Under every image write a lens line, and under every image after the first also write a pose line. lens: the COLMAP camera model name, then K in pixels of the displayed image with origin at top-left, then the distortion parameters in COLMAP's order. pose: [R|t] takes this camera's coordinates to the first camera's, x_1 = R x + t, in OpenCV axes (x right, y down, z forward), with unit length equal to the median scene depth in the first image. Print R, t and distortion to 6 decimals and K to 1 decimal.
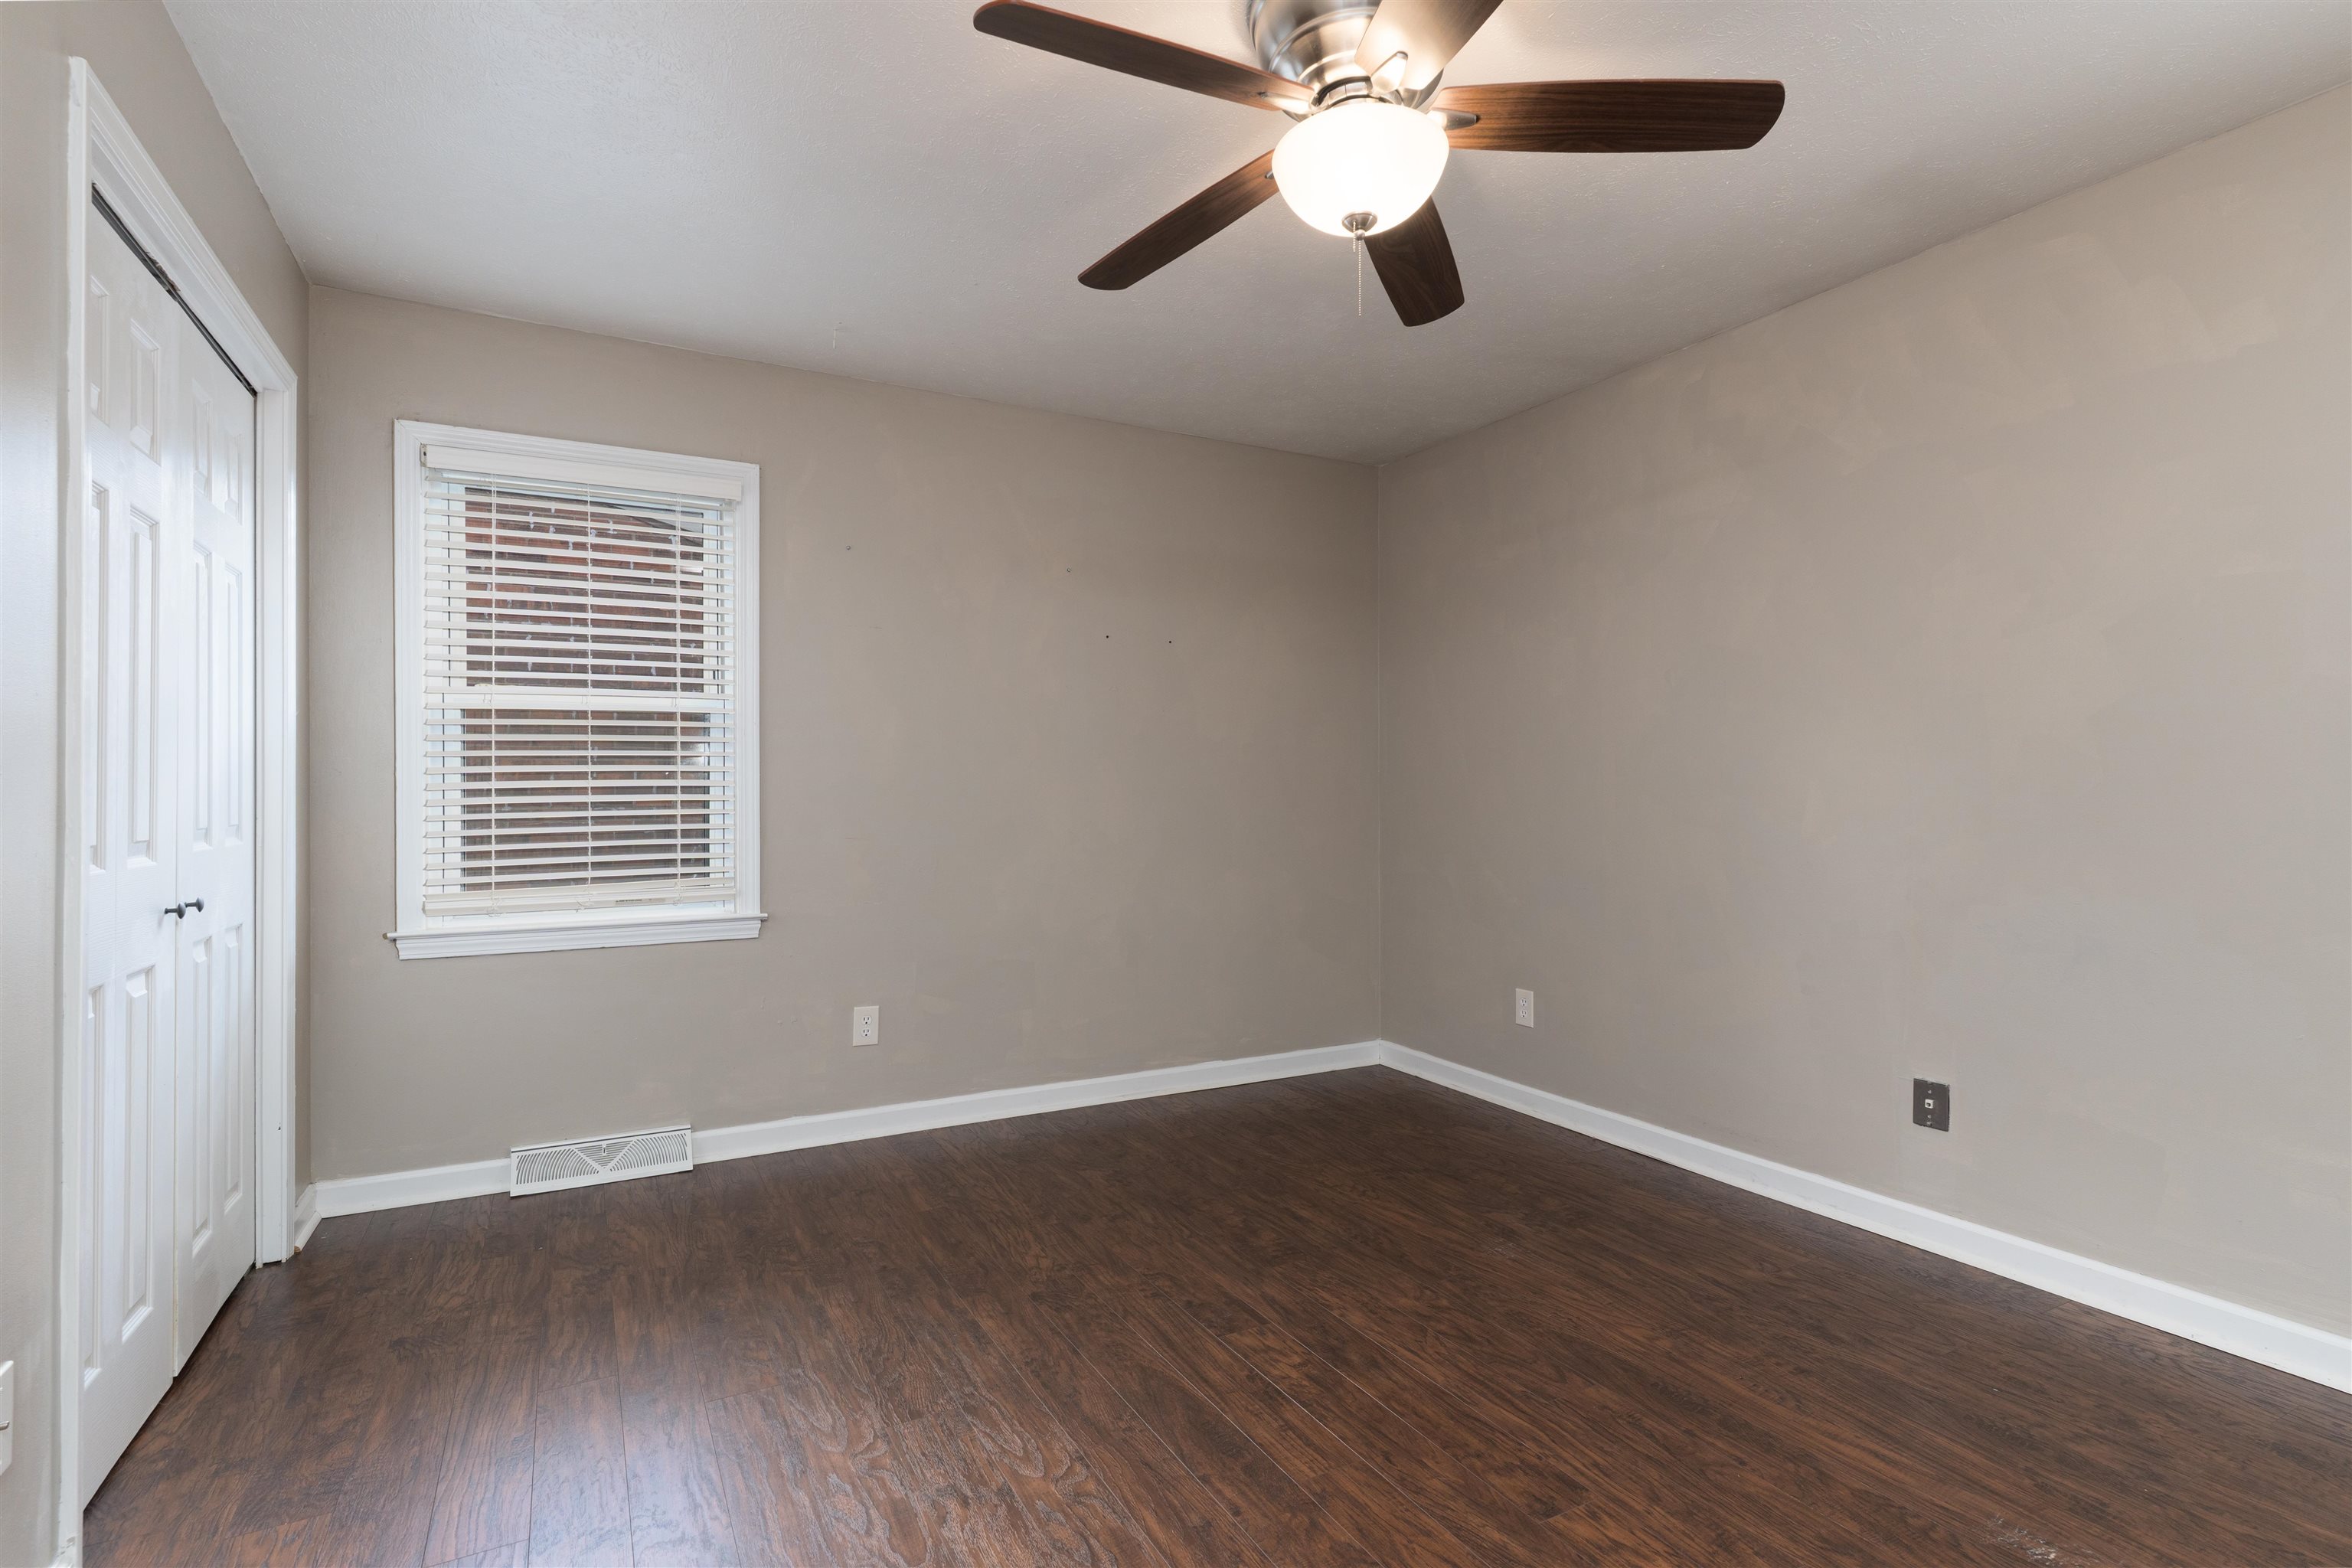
lens RADIAL K [[1129.0, 0, 1176.0], [0, 1129.0, 784.0], [0, 0, 1]] dist [0.001269, 0.001388]
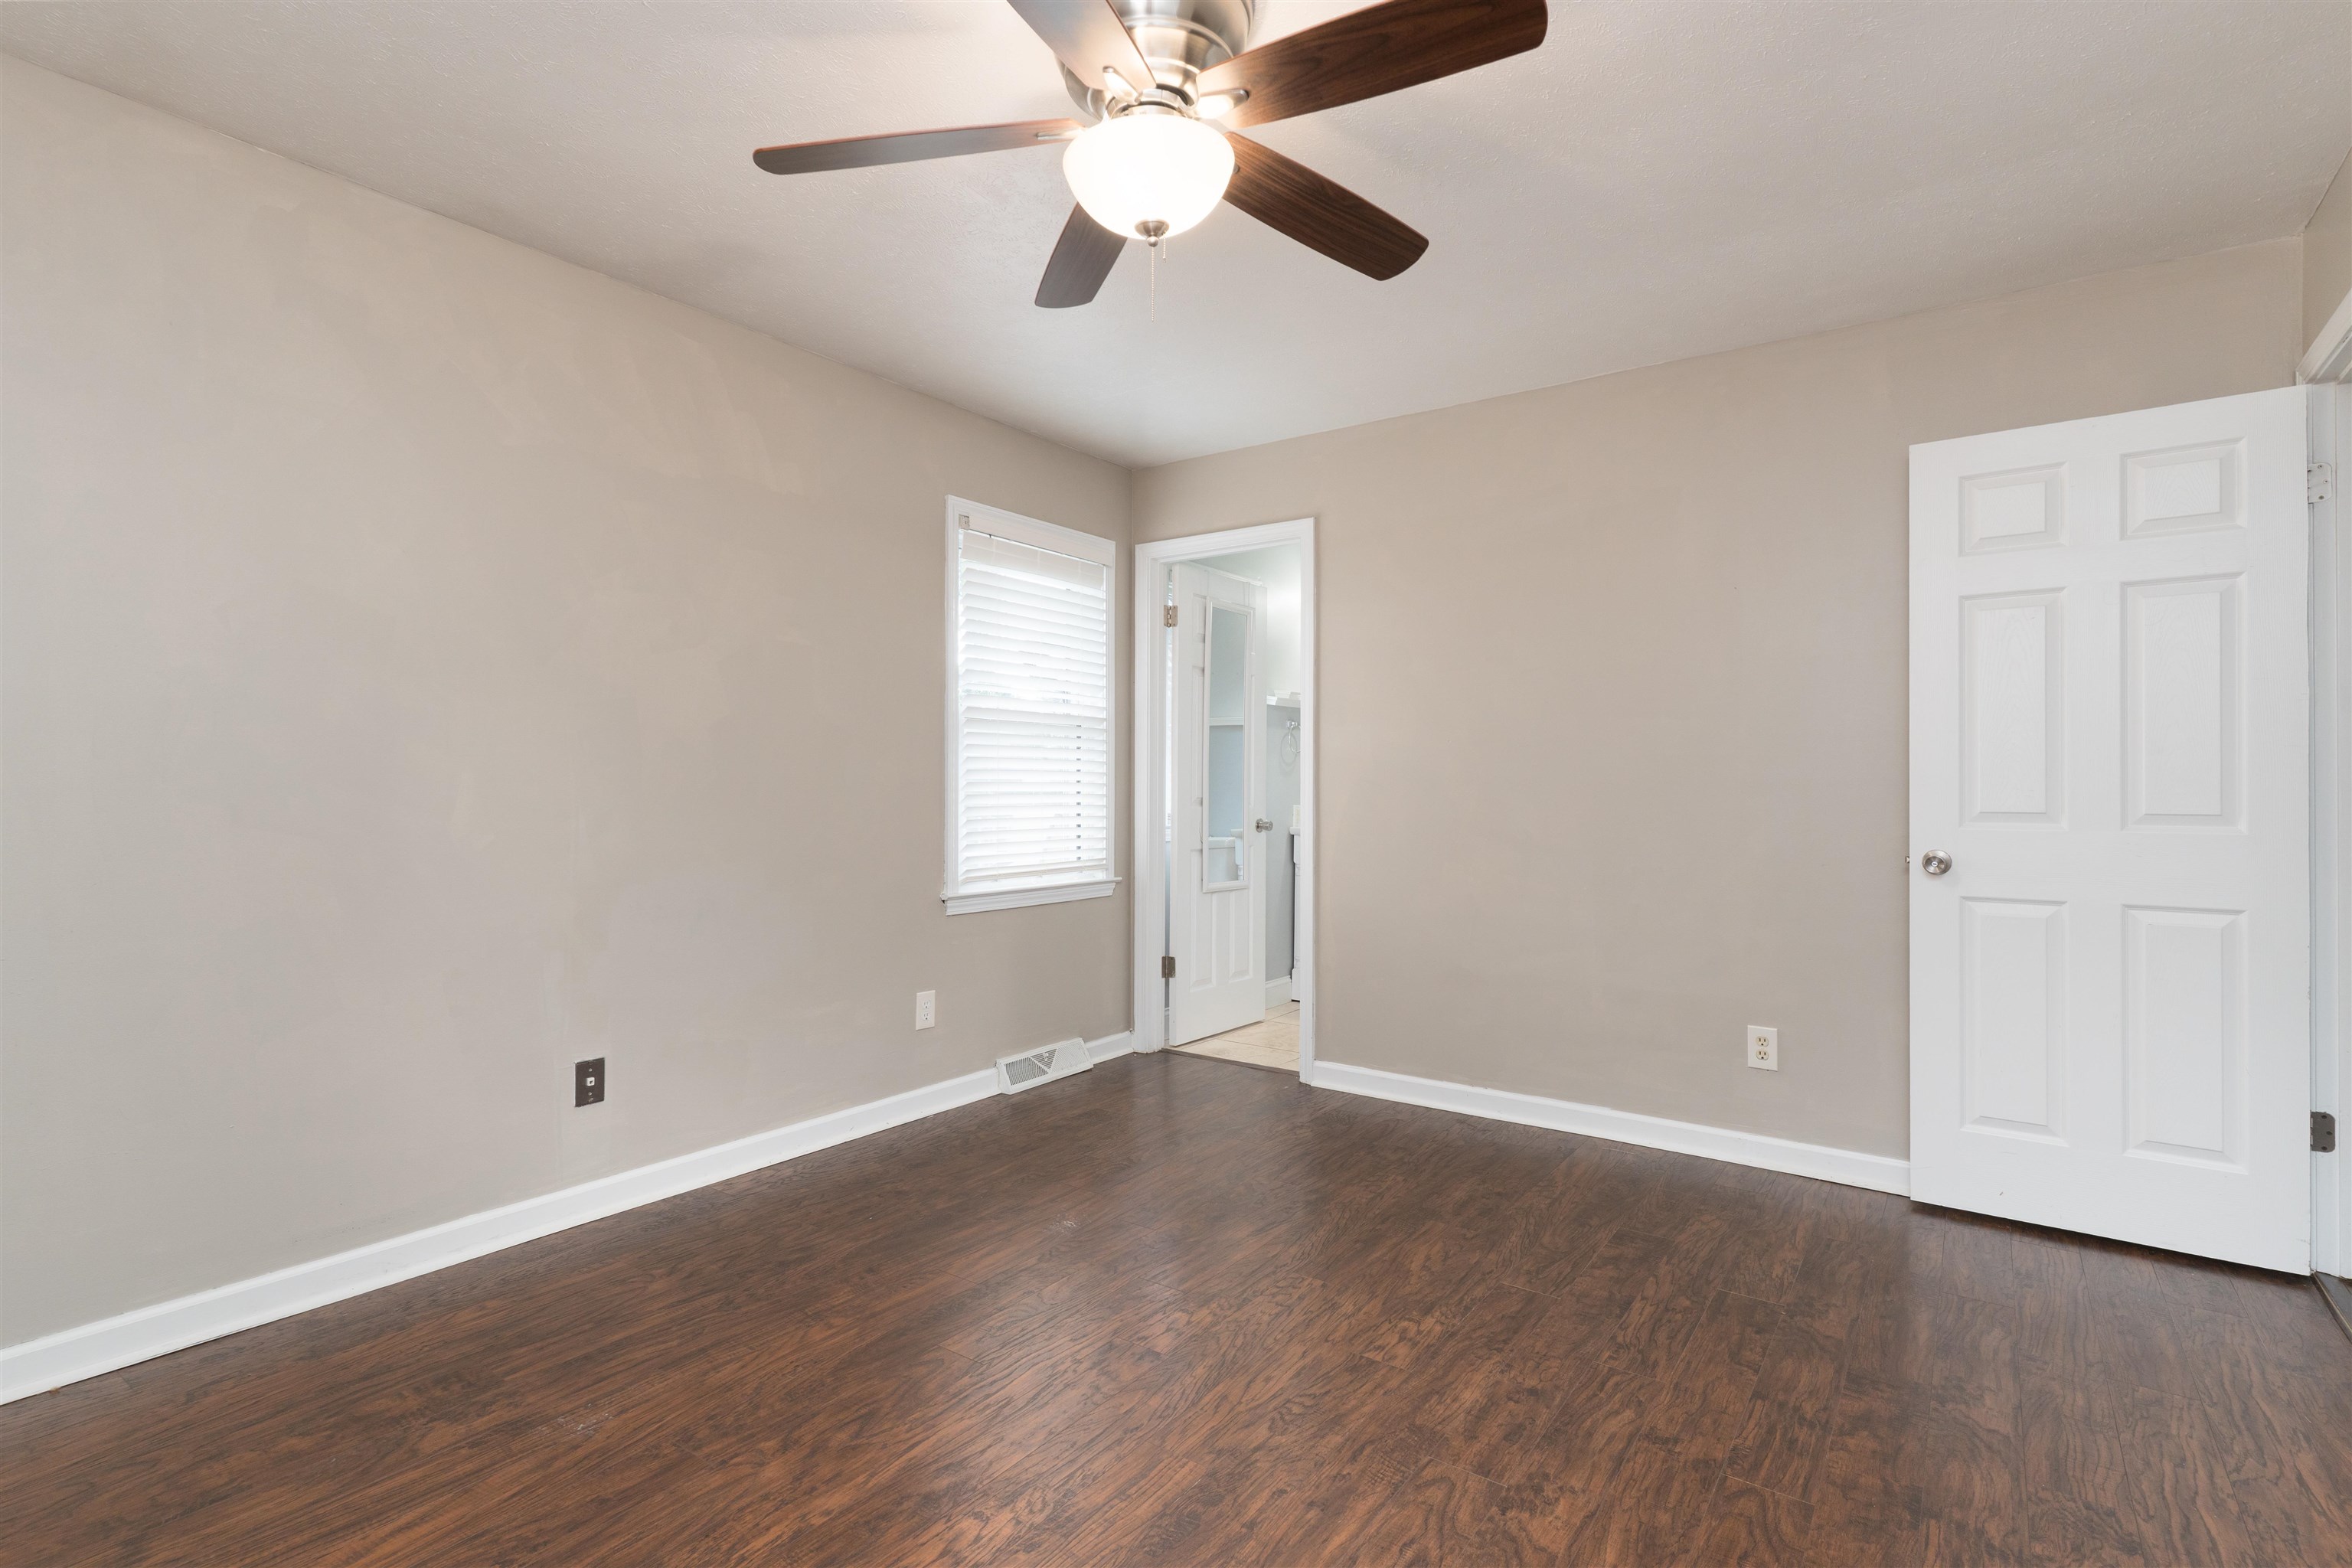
lens RADIAL K [[1118.5, 0, 1188.8], [0, 1118.5, 772.6], [0, 0, 1]] dist [0.006701, -0.000372]
pose [[-0.441539, 0.009262, 0.897194, -0.726949], [-0.008634, 0.999857, -0.014571, 0.007653], [-0.897201, -0.014180, -0.441396, 1.348076]]
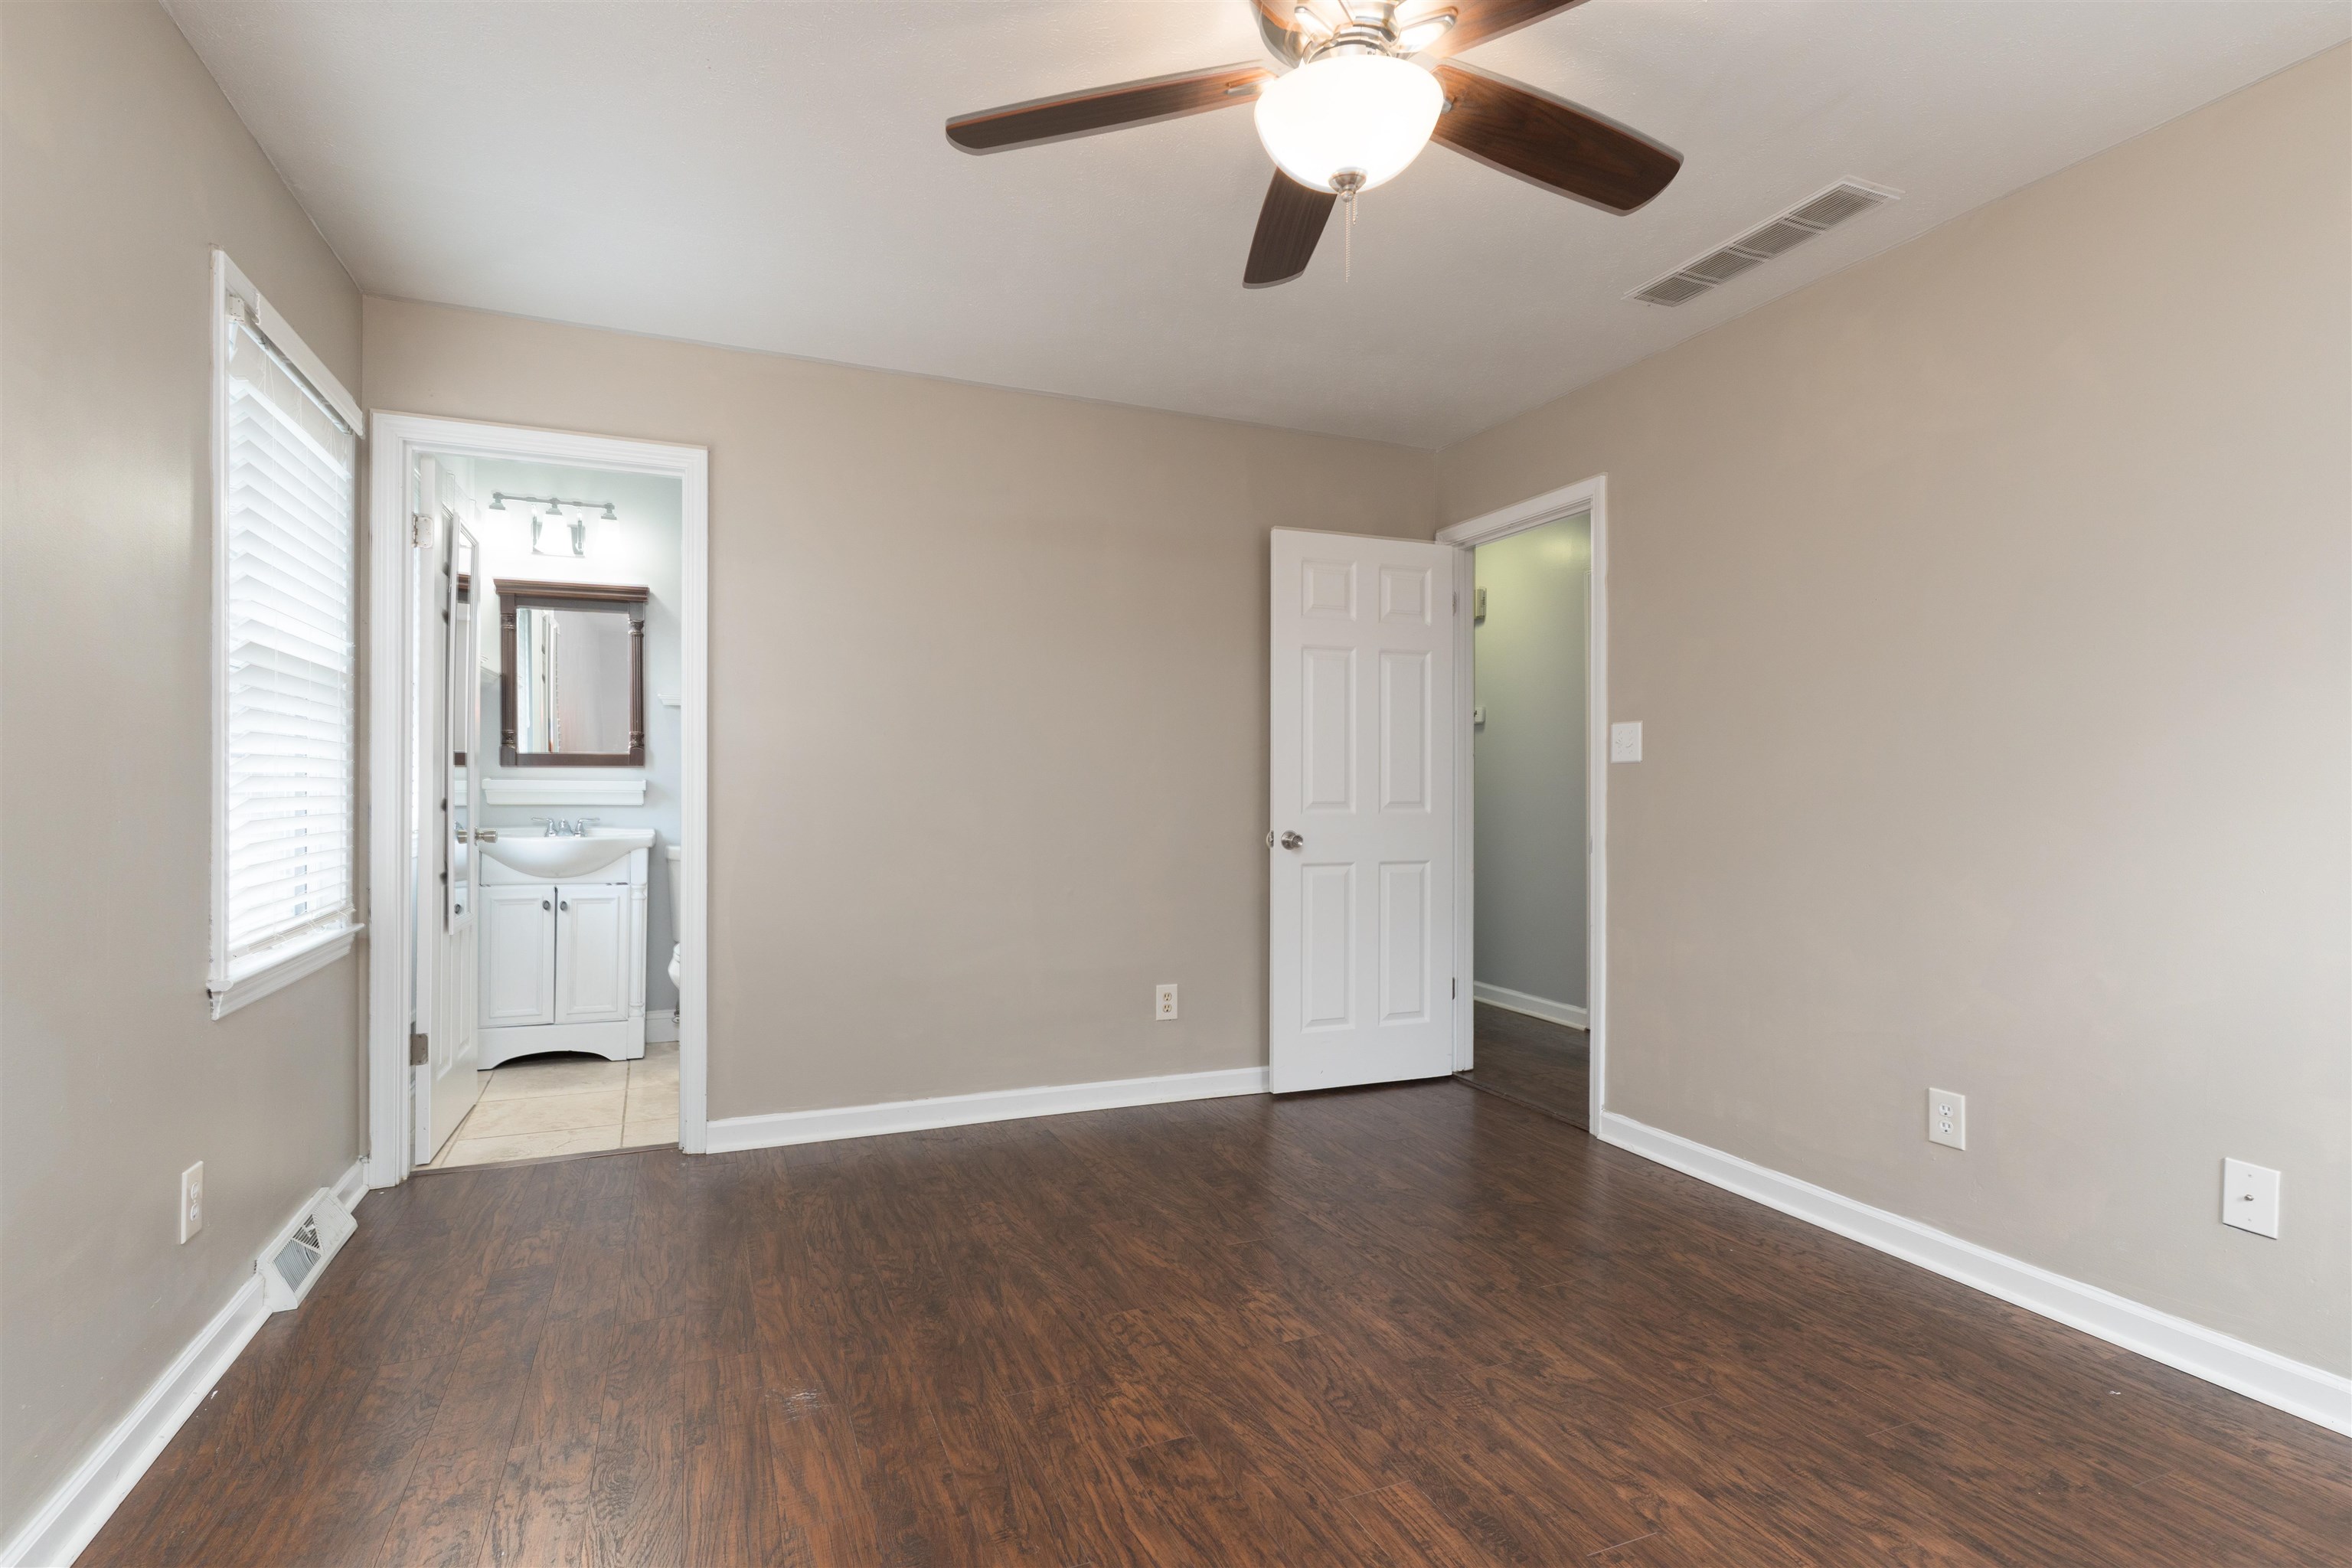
lens RADIAL K [[1129.0, 0, 1176.0], [0, 1129.0, 784.0], [0, 0, 1]] dist [0.001269, 0.001388]
pose [[-0.995556, -0.005262, 0.094028, 0.204283], [-0.005751, 0.999971, -0.004924, 0.005935], [-0.093999, -0.005443, -0.995557, 1.852763]]
